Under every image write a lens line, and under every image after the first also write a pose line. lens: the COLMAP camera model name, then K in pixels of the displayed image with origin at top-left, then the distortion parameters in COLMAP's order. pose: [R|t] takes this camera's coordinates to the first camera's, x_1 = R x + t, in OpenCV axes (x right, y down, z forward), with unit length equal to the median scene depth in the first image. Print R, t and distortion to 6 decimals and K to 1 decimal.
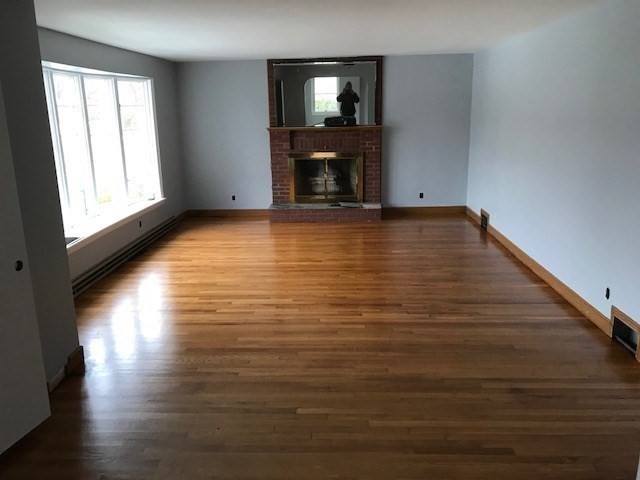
lens RADIAL K [[520.8, 0, 320.0], [0, 520.8, 240.0], [0, 0, 1]] dist [0.125924, -0.003609]
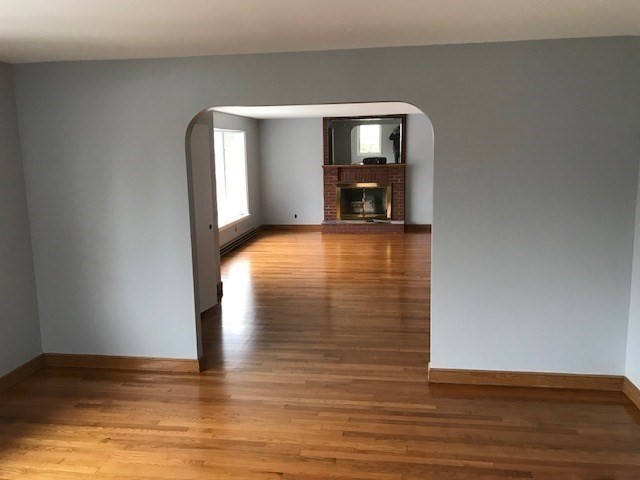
lens RADIAL K [[520.8, 0, 320.0], [0, 520.8, 240.0], [0, 0, 1]] dist [0.125924, -0.003609]
pose [[0.995746, 0.016349, -0.090680, 0.023246], [-0.022820, 0.997231, -0.070781, 0.080211], [0.089272, 0.072549, 0.993362, -0.356678]]
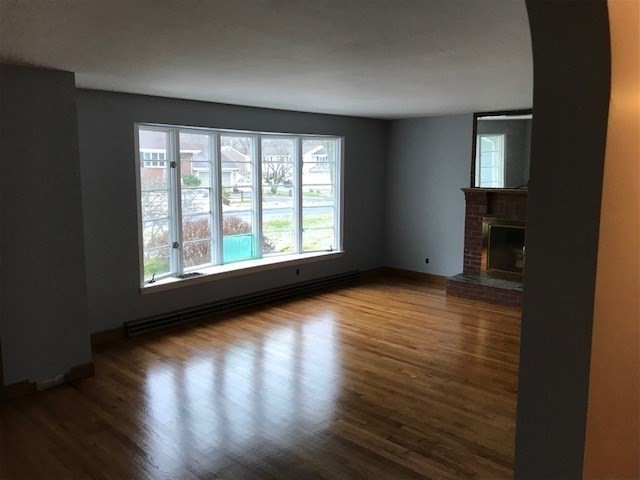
lens RADIAL K [[540.2, 0, 320.0], [0, 540.2, 240.0], [0, 0, 1]] dist [0.055362, -0.023970]
pose [[0.756834, 0.118058, -0.642856, 0.309504], [-0.179787, 0.983214, -0.031100, -0.055074], [0.628393, 0.139115, 0.765355, 0.162054]]
